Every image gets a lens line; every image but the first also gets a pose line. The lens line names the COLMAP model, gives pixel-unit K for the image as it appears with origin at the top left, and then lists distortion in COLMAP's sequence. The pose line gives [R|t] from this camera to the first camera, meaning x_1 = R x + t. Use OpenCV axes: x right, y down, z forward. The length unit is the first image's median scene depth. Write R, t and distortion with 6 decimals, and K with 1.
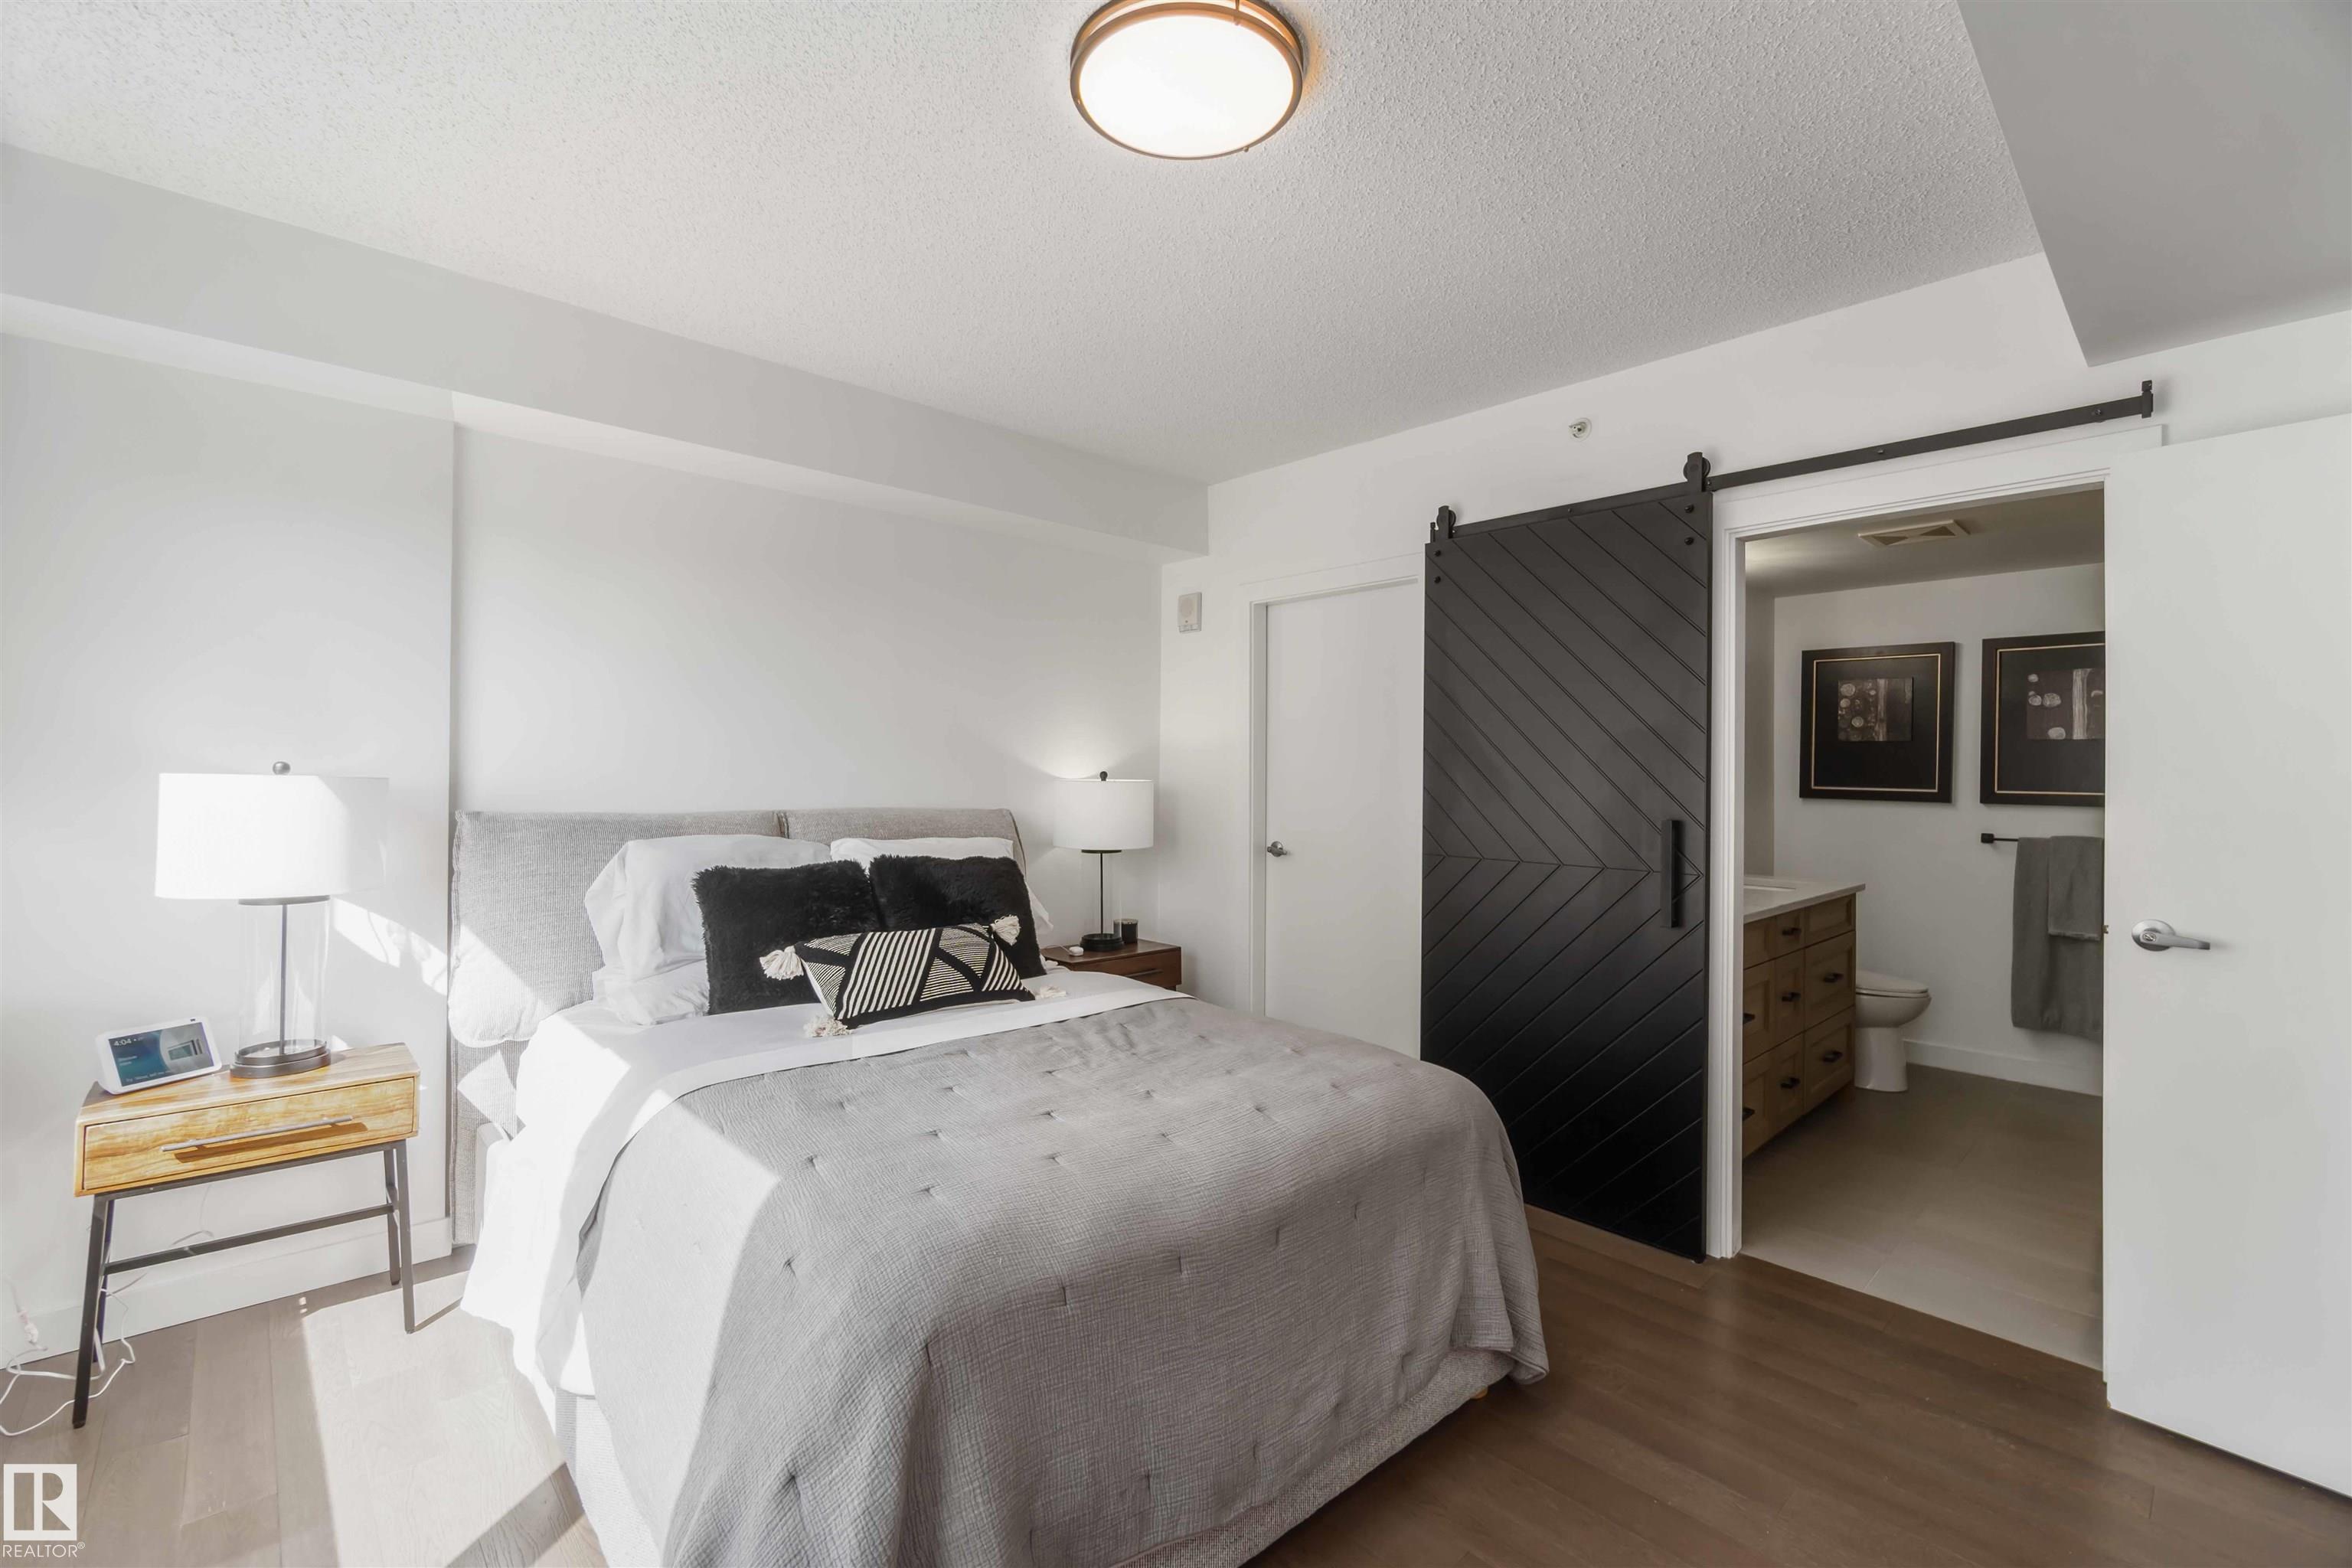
lens RADIAL K [[1022.2, 0, 1158.5], [0, 1022.2, 773.8], [0, 0, 1]] dist [0.002194, 0.000313]
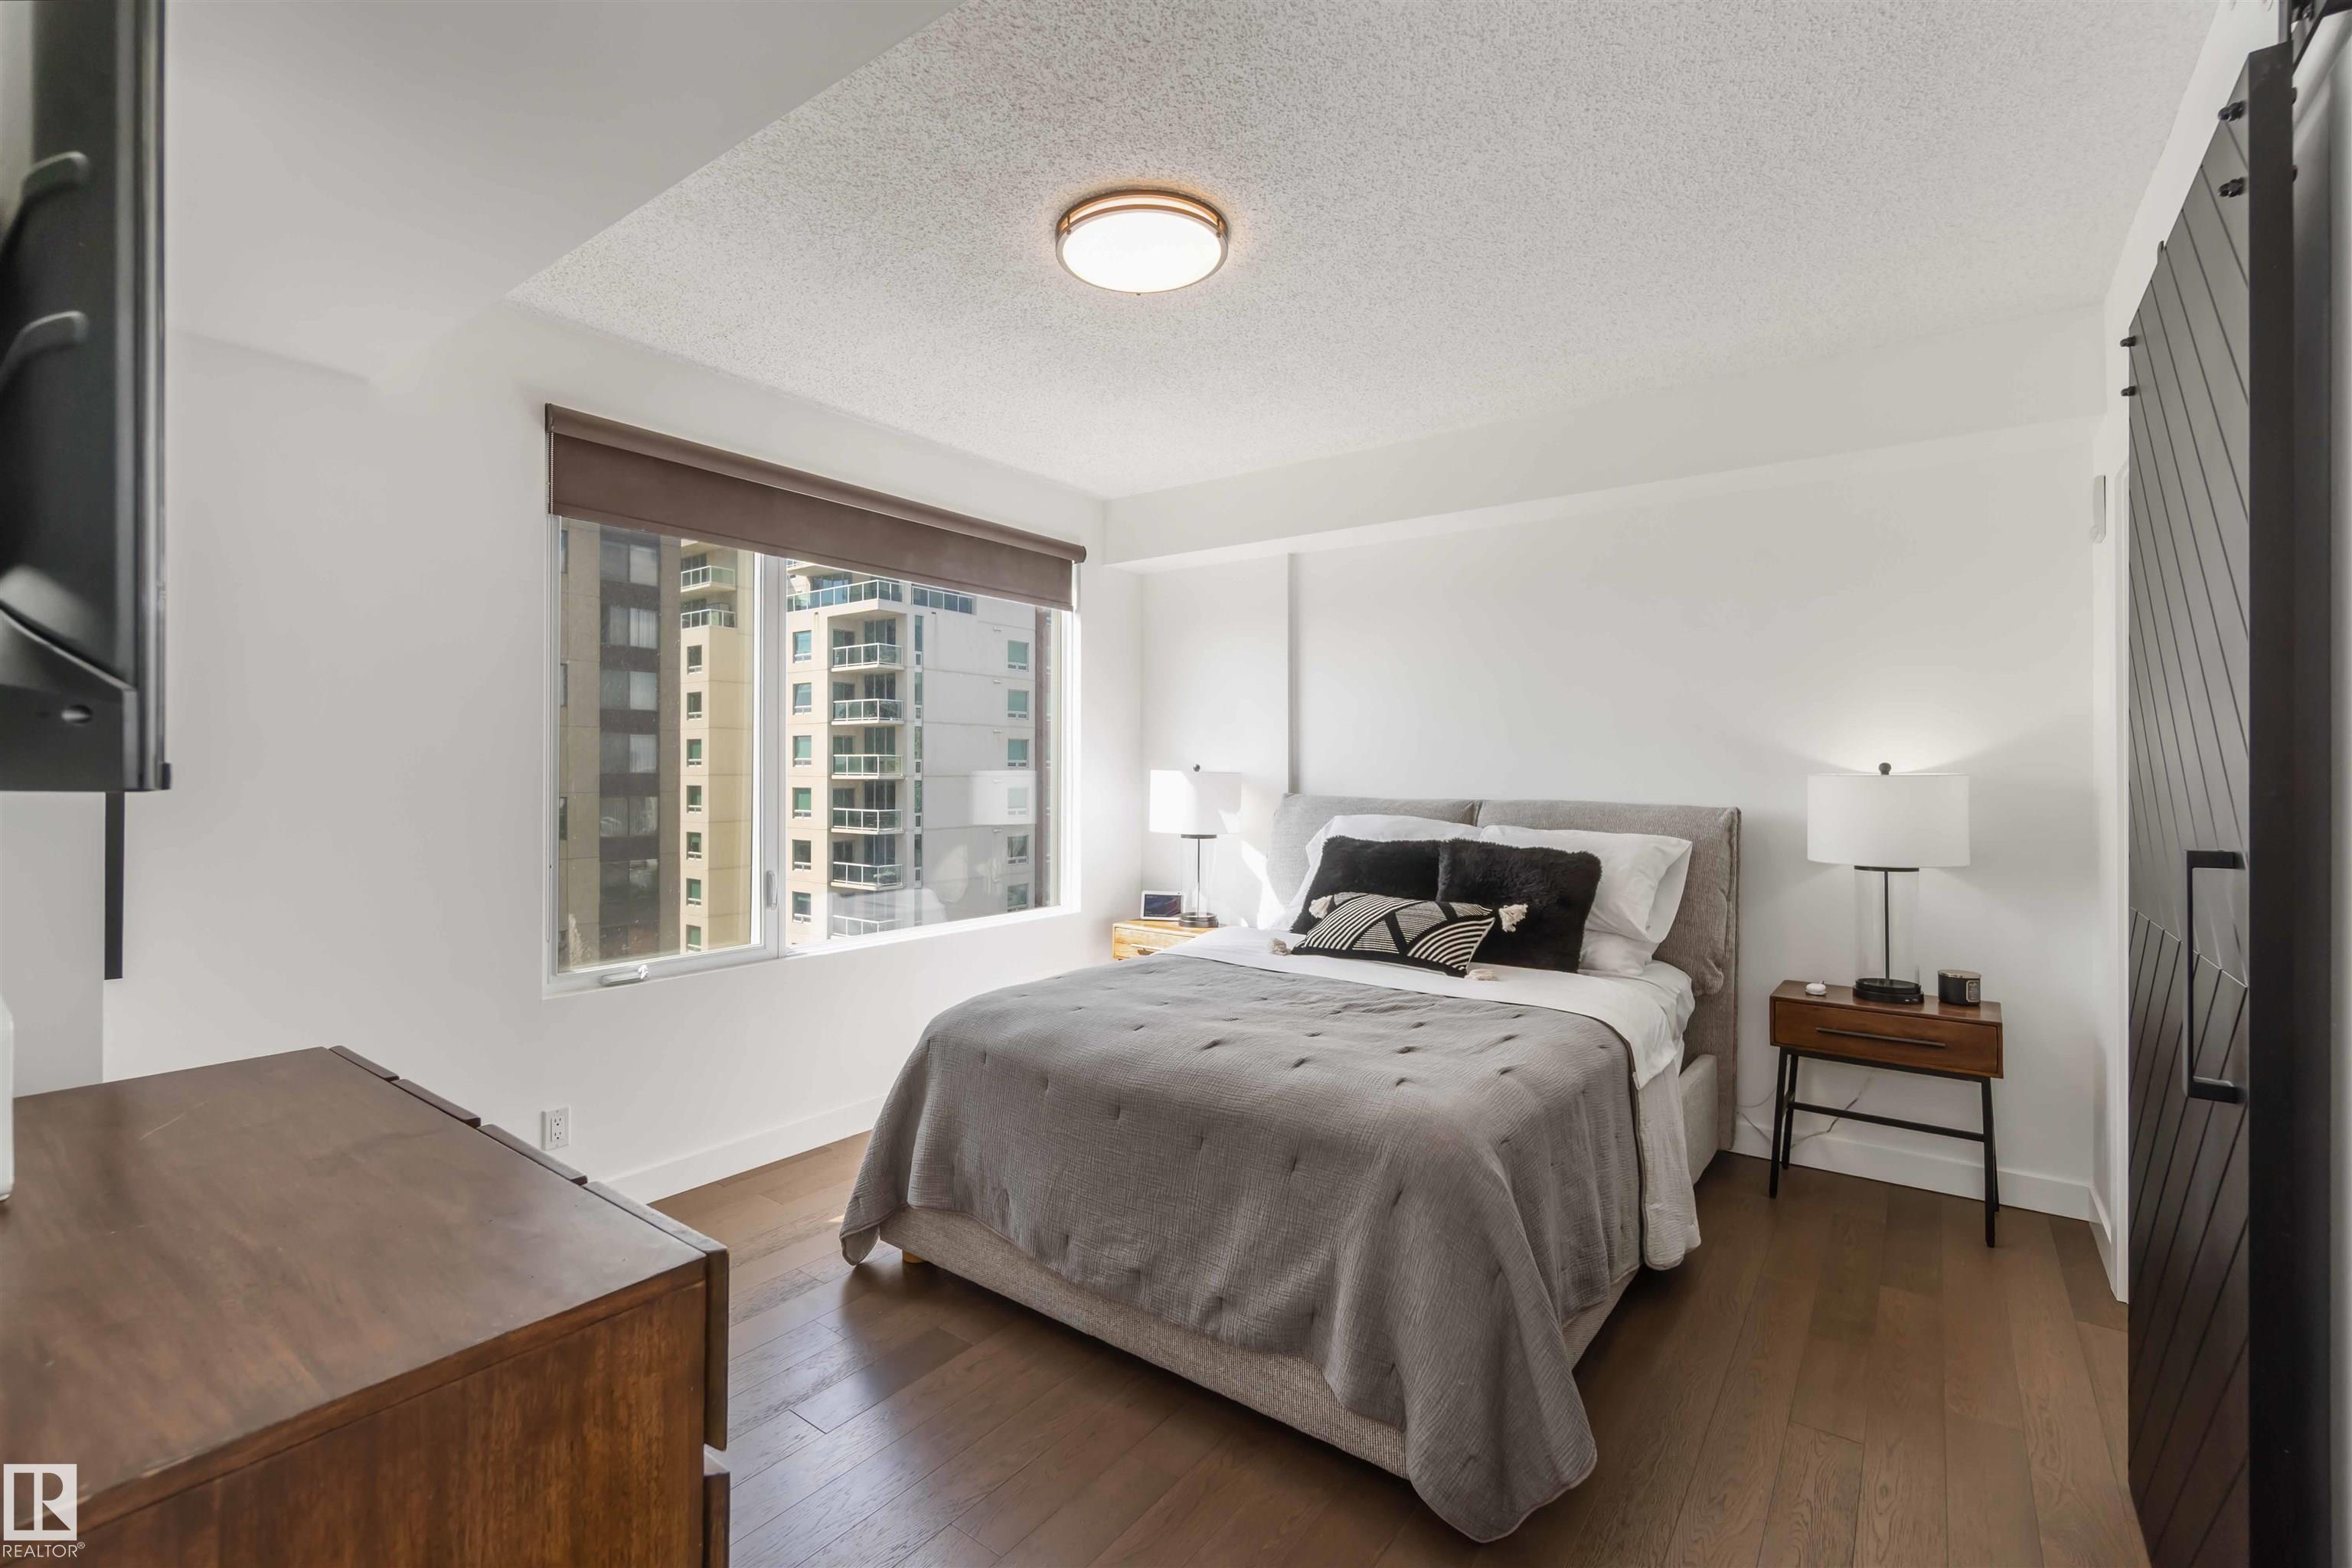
lens RADIAL K [[1022.2, 0, 1158.5], [0, 1022.2, 773.8], [0, 0, 1]] dist [0.002194, 0.000313]
pose [[0.176463, -0.009773, -0.984259, 0.926520], [0.000335, 0.999951, -0.009868, 0.021248], [0.984307, 0.001411, 0.176458, 0.536757]]
